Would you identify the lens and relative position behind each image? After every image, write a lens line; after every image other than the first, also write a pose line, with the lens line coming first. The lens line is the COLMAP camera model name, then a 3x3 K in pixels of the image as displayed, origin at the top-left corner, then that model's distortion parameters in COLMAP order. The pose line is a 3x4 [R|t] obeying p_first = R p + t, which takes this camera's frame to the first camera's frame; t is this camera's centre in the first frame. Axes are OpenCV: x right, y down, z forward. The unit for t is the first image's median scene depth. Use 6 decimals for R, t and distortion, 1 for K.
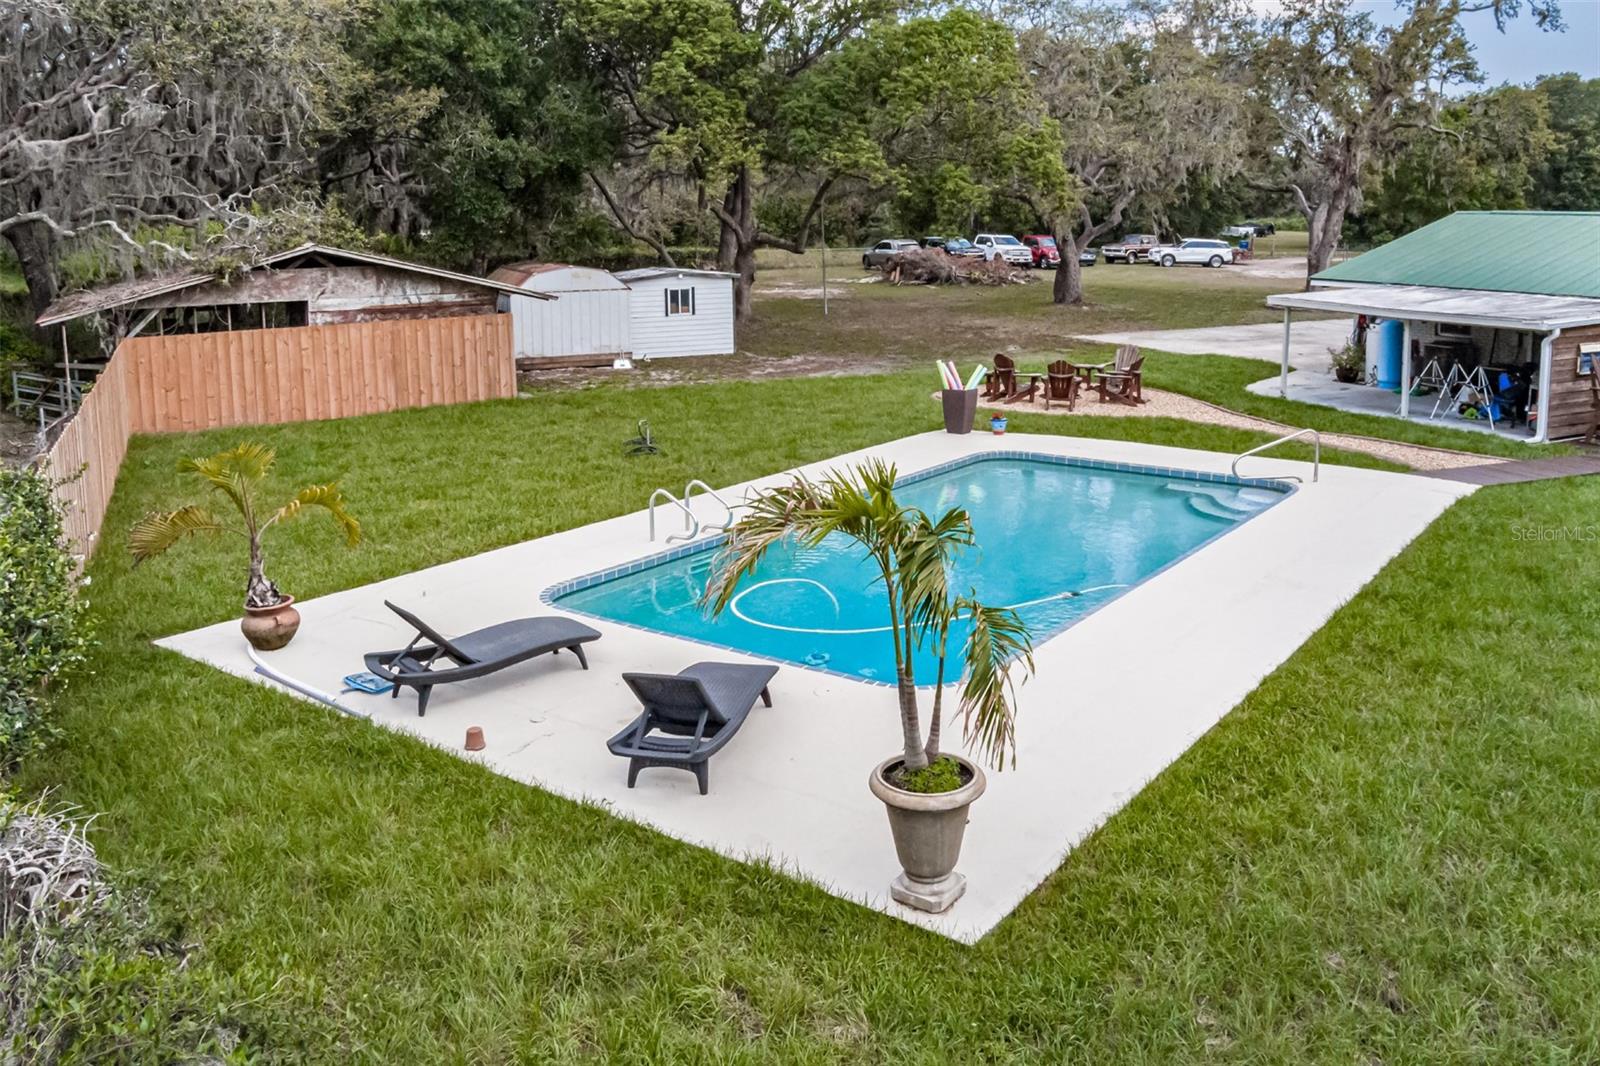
lens RADIAL K [[1411.0, 0, 795.3], [0, 1411.0, 460.9], [0, 0, 1]] dist [-0.008884, -0.016293]
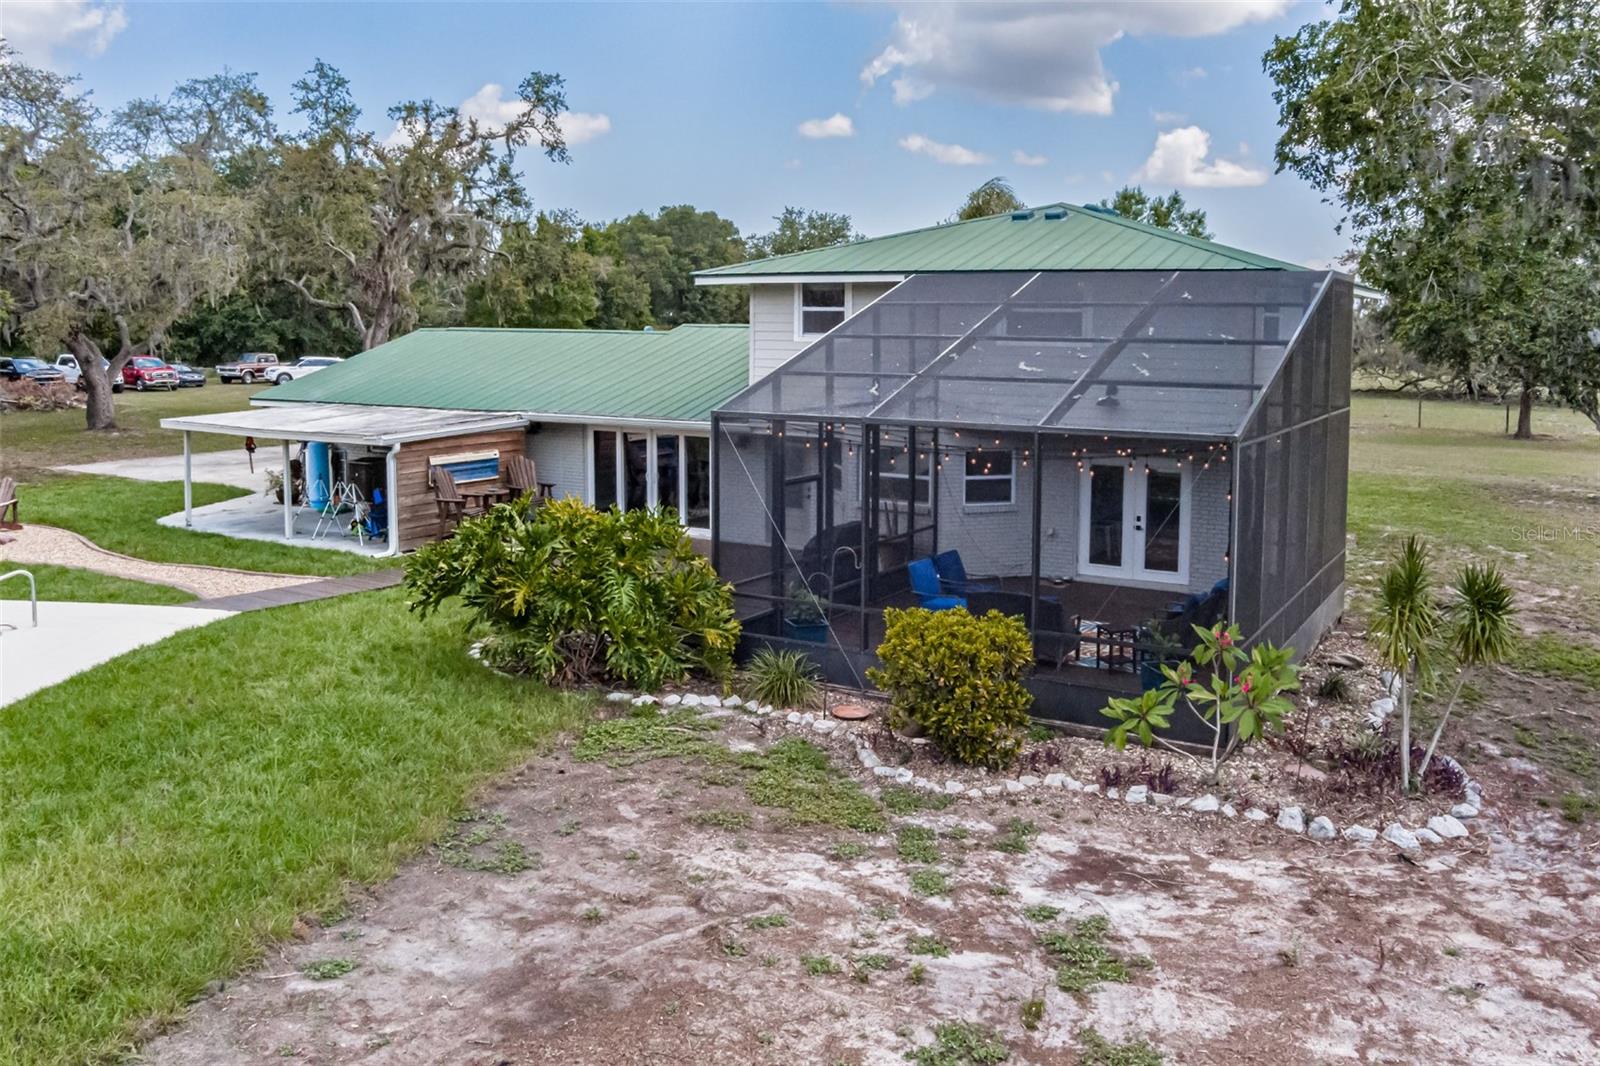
lens RADIAL K [[1415.0, 0, 804.2], [0, 1415.0, 553.5], [0, 0, 1]] dist [-0.020550, -0.010087]
pose [[0.850628, -0.079384, 0.519741, 0.104794], [0.088304, 0.996064, 0.007615, 0.001568], [-0.518300, 0.039417, 0.854290, -0.010479]]
